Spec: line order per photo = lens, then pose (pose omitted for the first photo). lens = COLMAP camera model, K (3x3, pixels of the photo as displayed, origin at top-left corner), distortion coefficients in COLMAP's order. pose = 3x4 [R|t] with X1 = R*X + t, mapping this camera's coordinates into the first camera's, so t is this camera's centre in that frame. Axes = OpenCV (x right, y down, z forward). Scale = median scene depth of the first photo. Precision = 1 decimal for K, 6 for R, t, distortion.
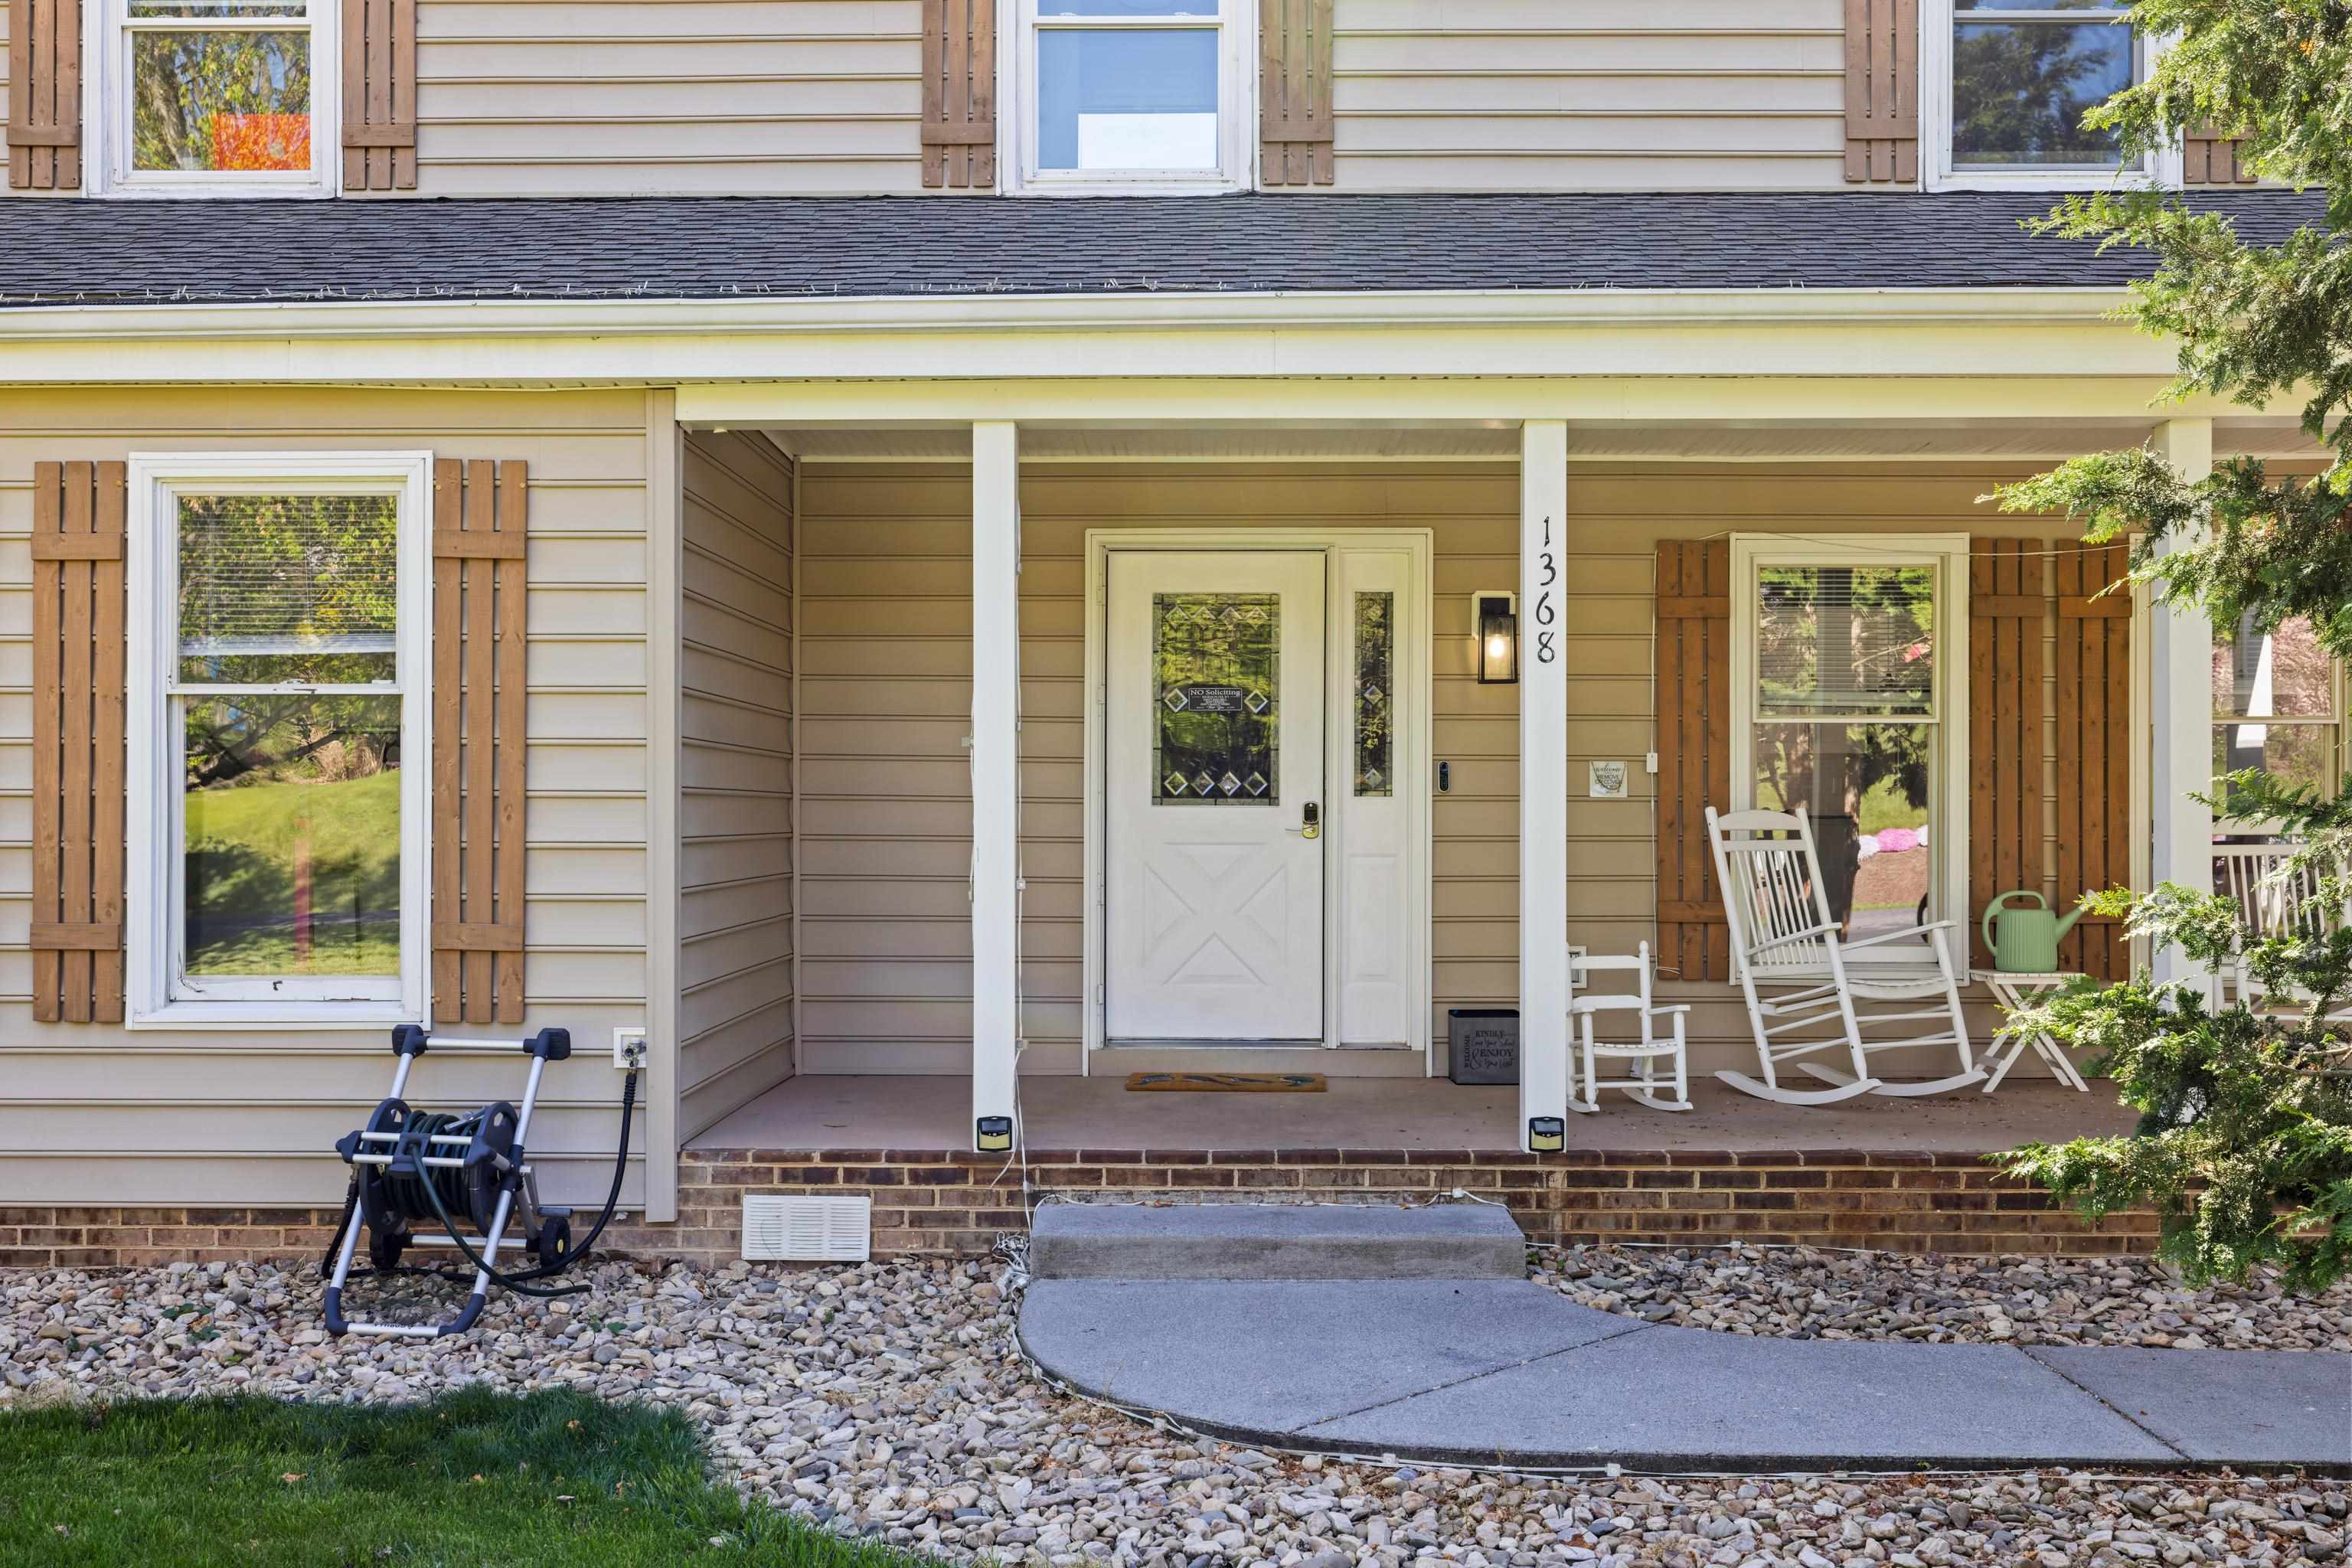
lens RADIAL K [[2292.6, 0, 1172.2], [0, 2292.6, 832.0], [0, 0, 1]] dist [-0.003309, -0.000447]
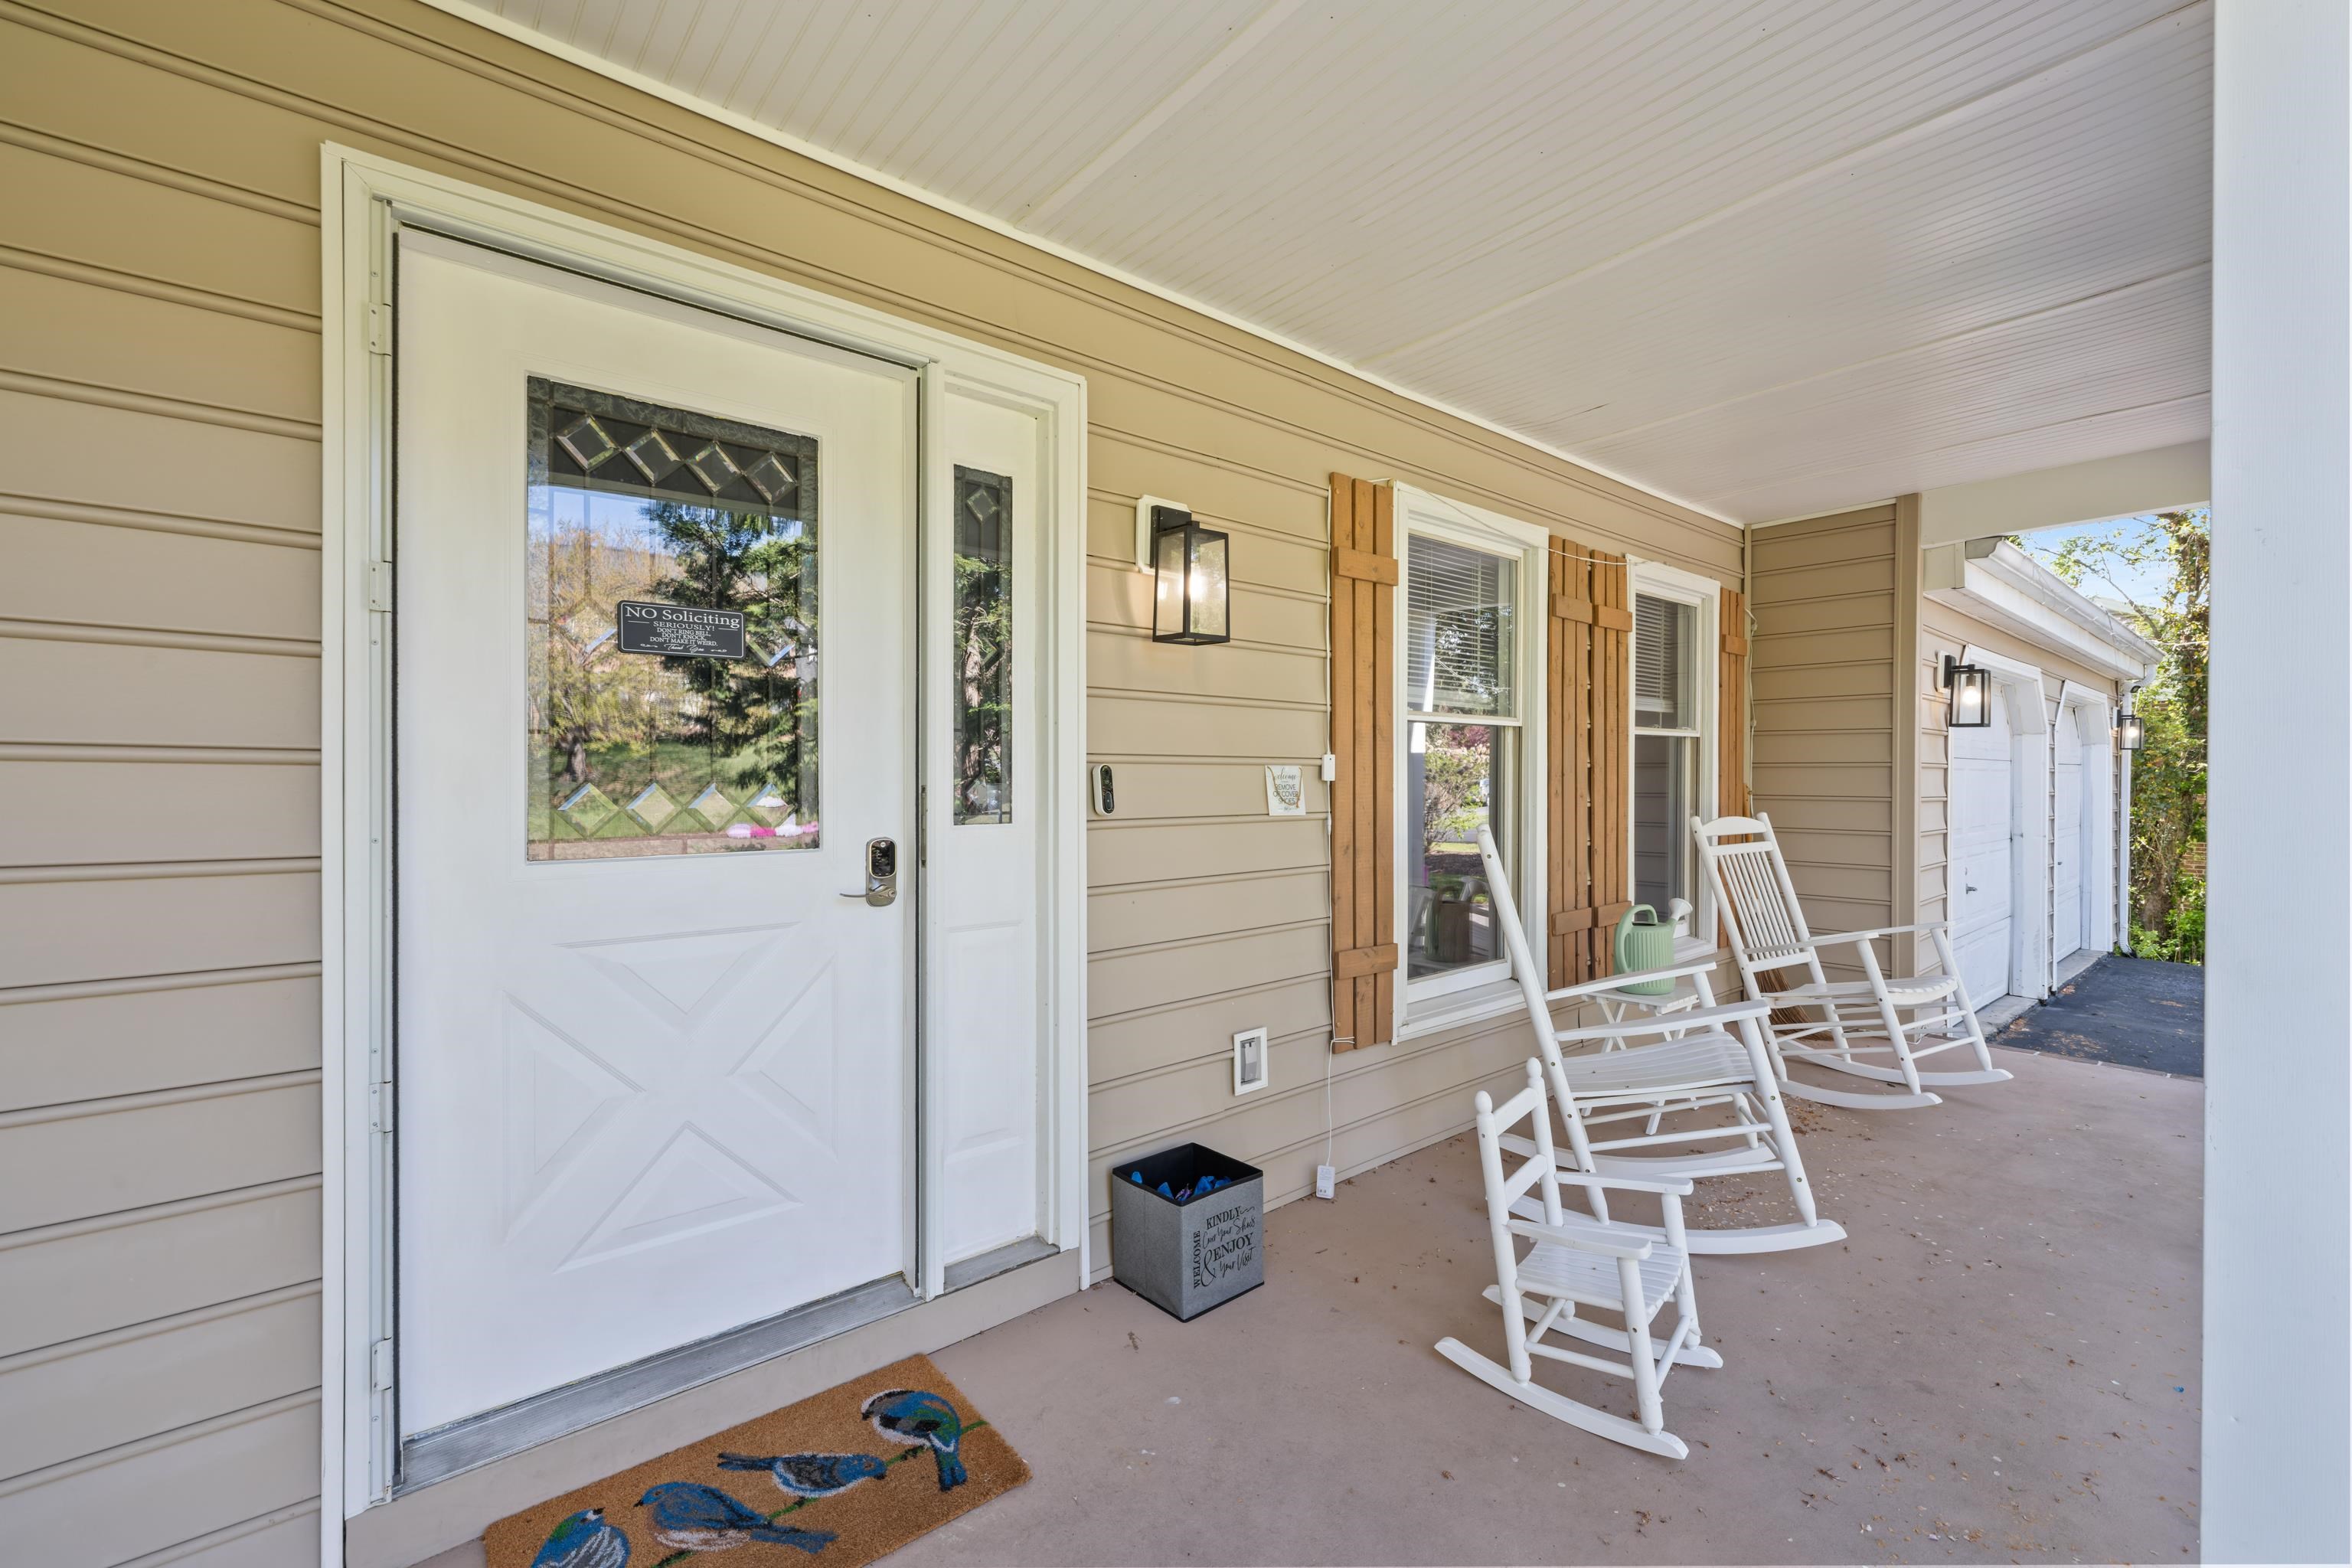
lens RADIAL K [[994.3, 0, 1176.0], [0, 994.3, 784.0], [0, 0, 1]] dist [0.006273, 0.000172]
pose [[0.757455, -0.006337, 0.652857, -0.040480], [0.011608, 0.999926, -0.003762, -0.024626], [-0.652784, 0.010428, 0.757472, 0.793789]]
